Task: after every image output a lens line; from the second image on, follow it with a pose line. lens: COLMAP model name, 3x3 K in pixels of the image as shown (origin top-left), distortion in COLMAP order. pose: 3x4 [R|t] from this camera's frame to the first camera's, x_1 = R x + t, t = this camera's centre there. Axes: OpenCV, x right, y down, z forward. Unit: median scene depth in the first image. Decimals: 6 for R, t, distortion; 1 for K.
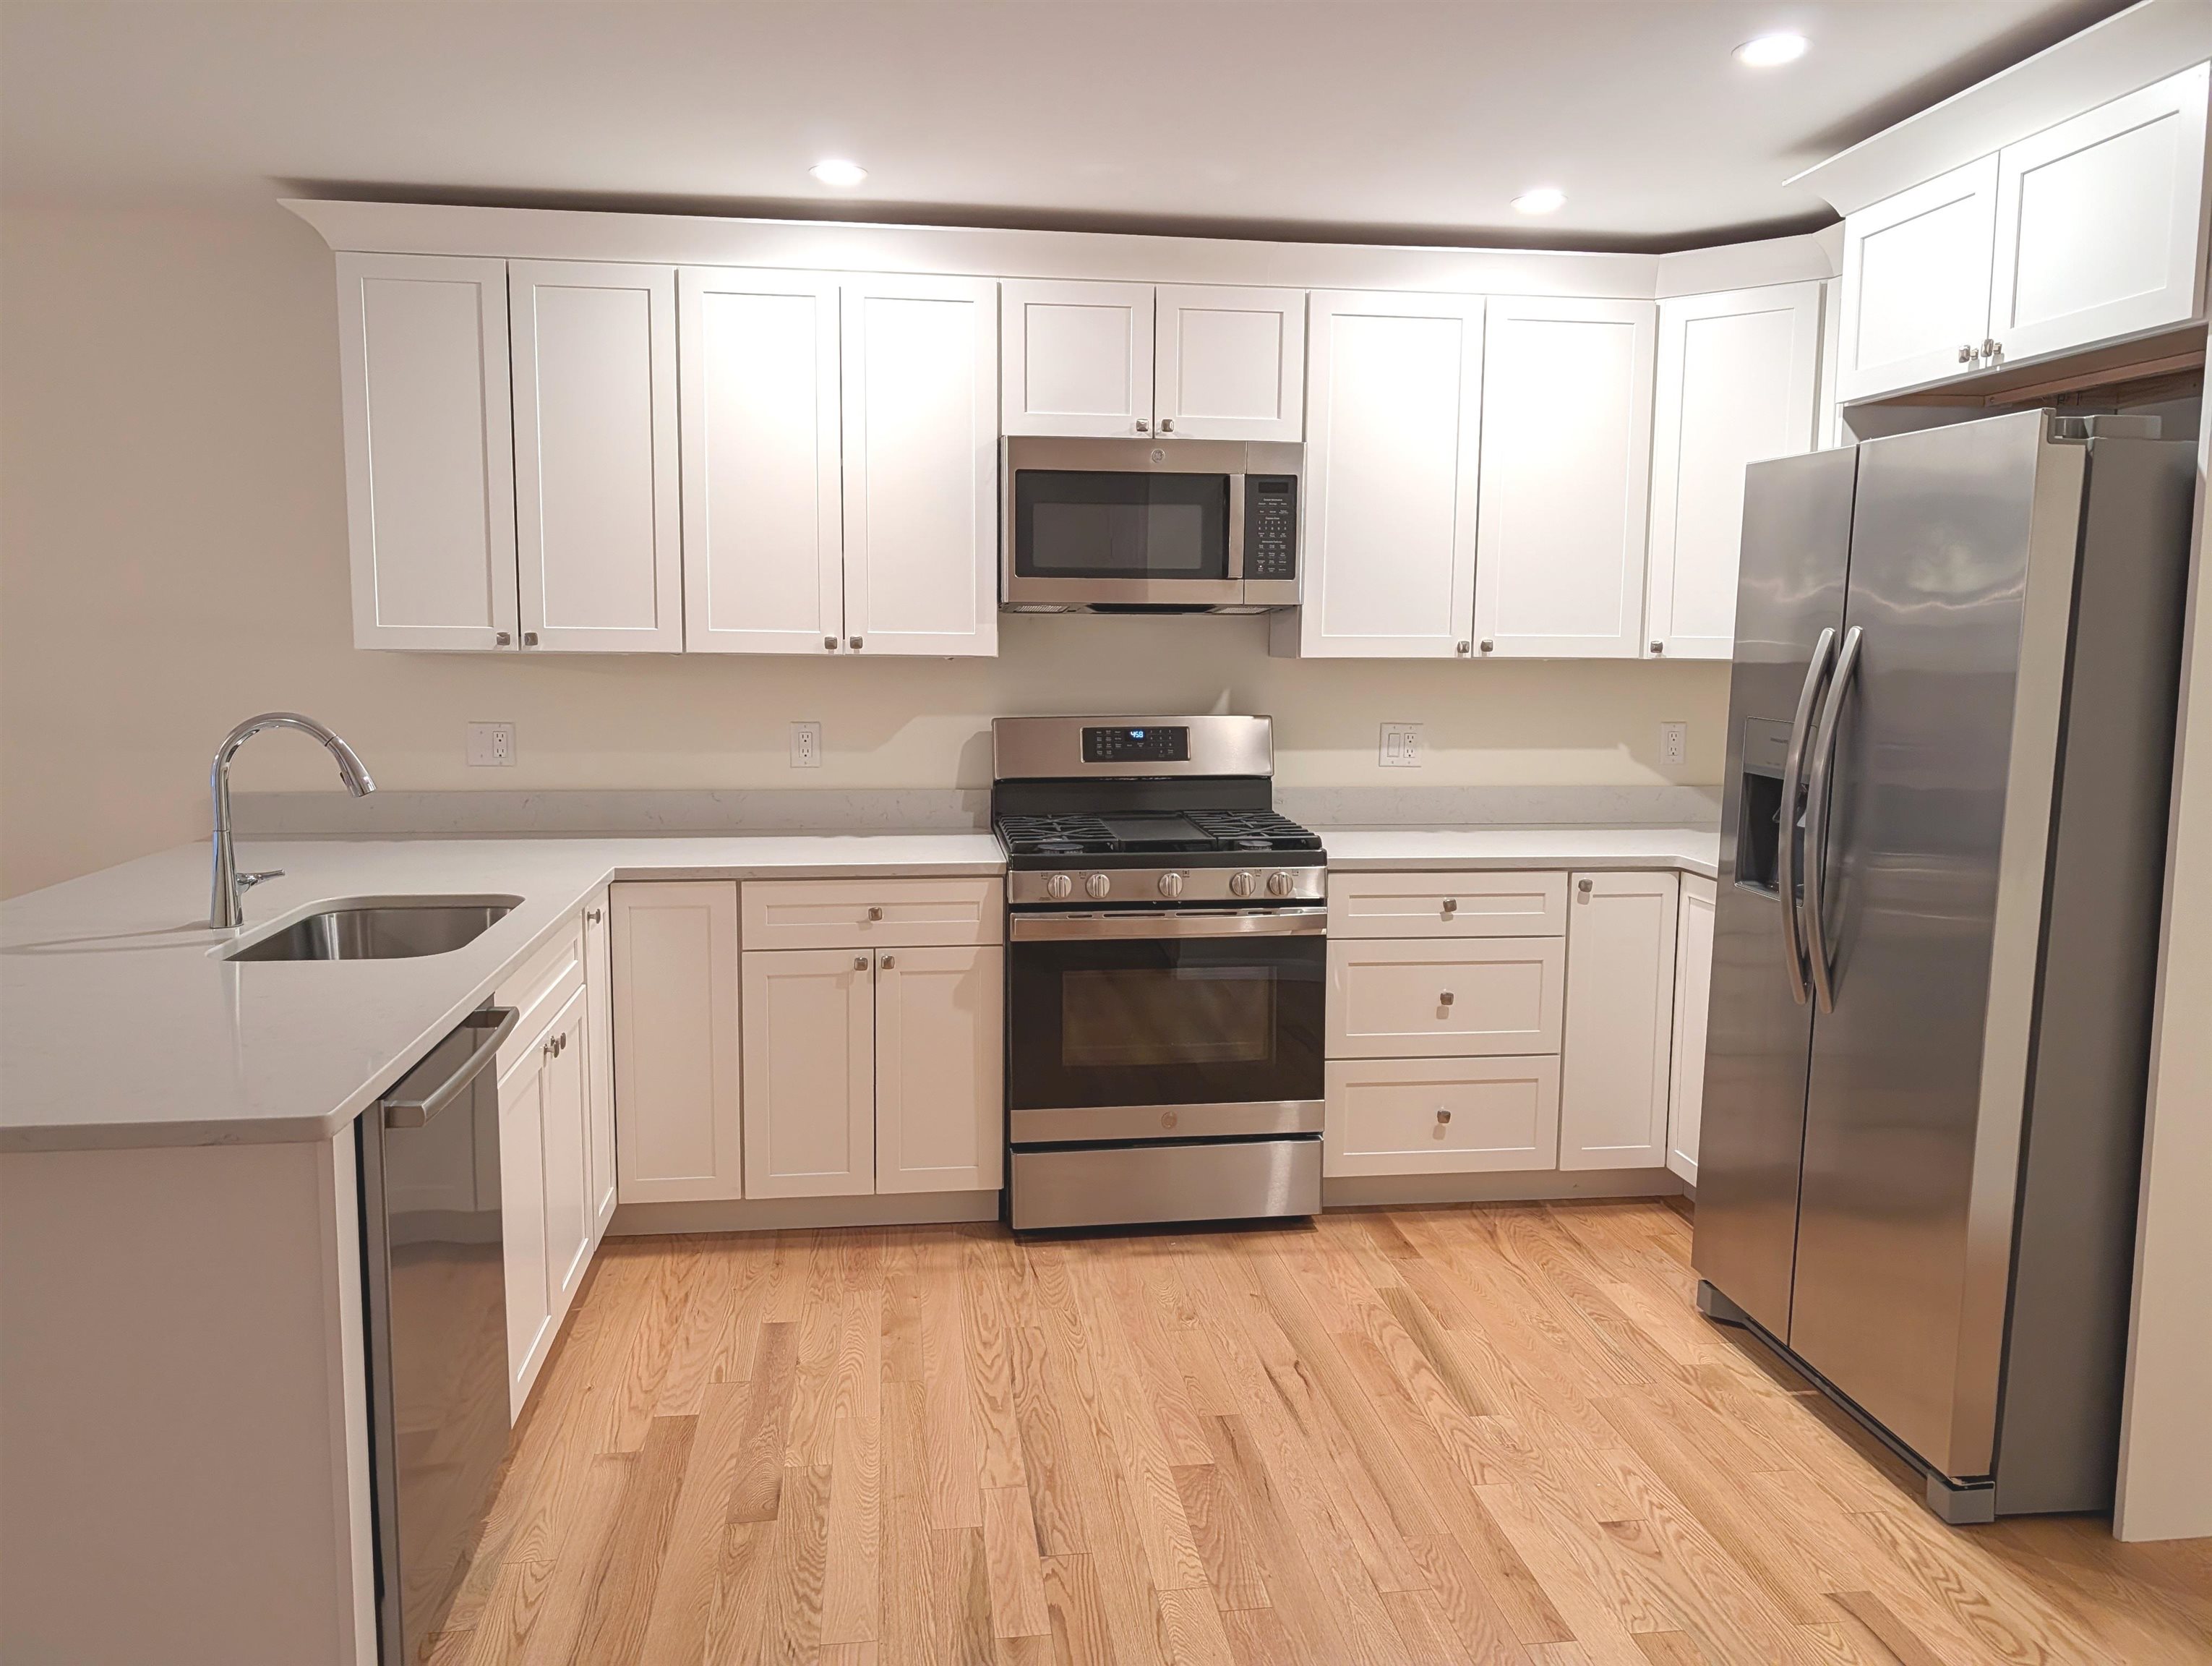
lens RADIAL K [[1591.0, 0, 1106.3], [0, 1591.0, 812.8], [0, 0, 1]] dist [0.025535, -0.019851]
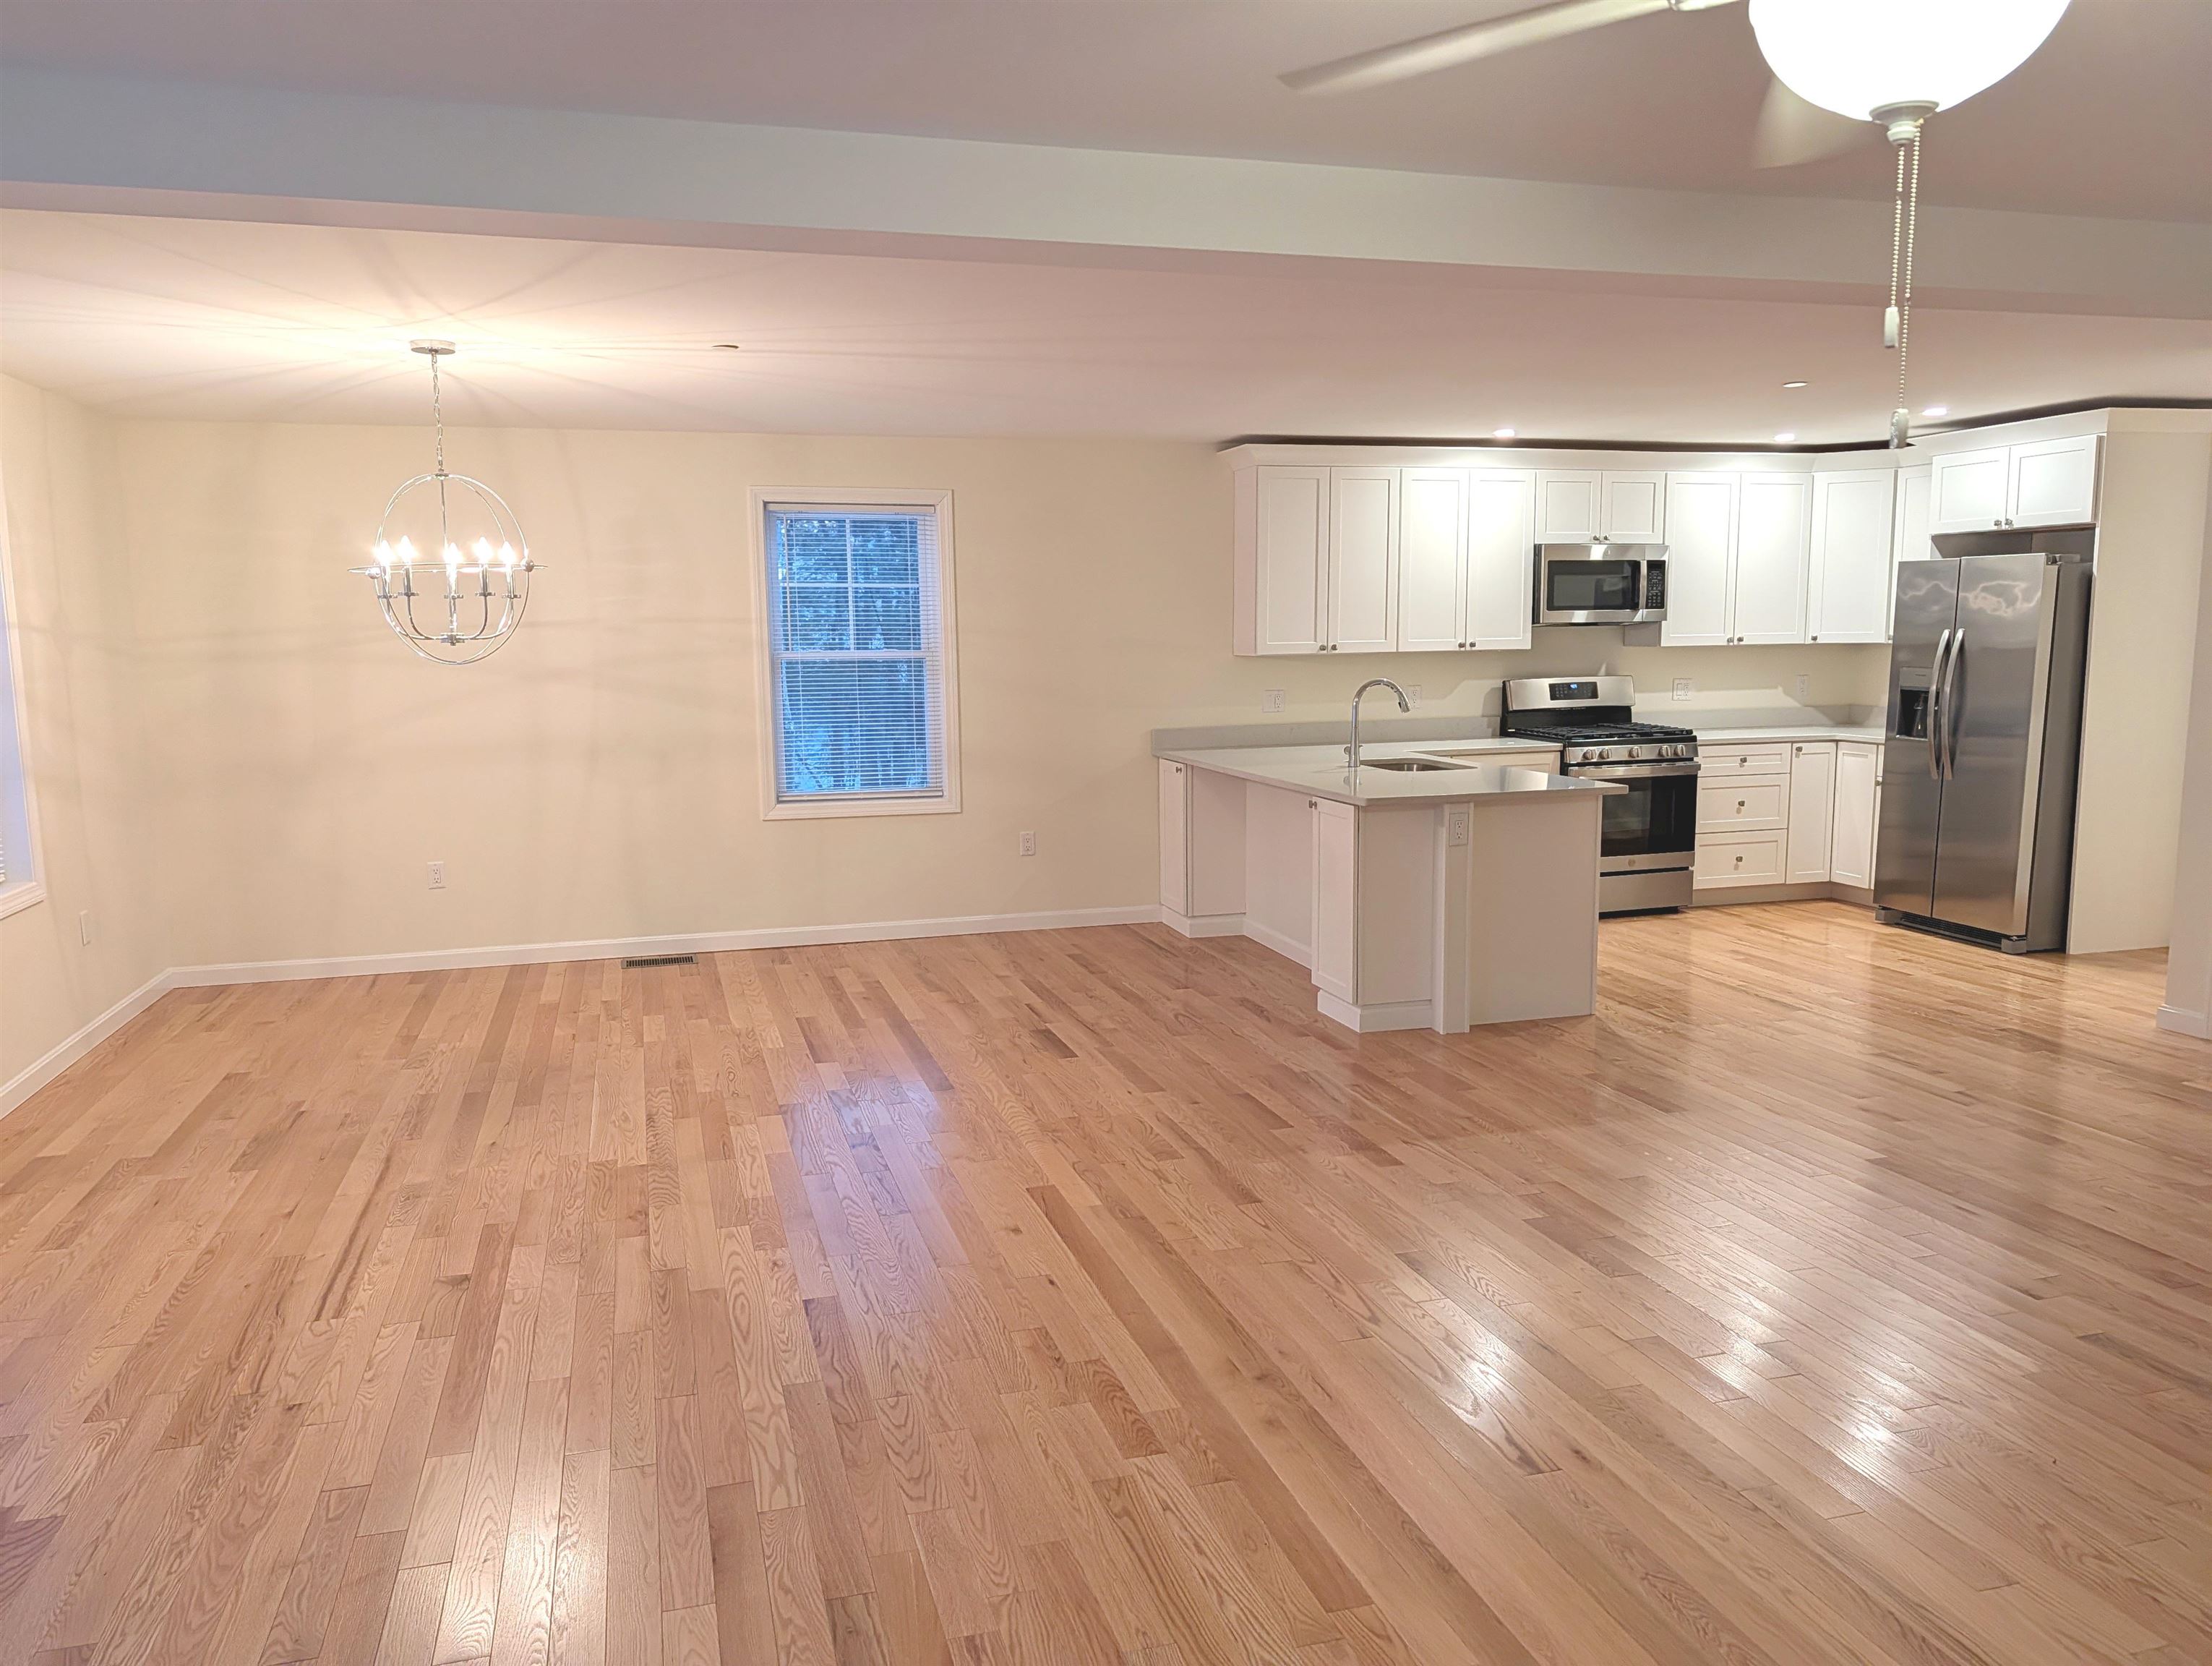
lens RADIAL K [[1591.0, 0, 1102.0], [0, 1591.0, 851.6], [0, 0, 1]] dist [0.025535, -0.019851]
pose [[0.986849, -0.043641, 0.155644, -0.976886], [0.039098, 0.998719, 0.032135, 0.077752], [-0.156847, -0.025627, 0.987290, -0.995833]]
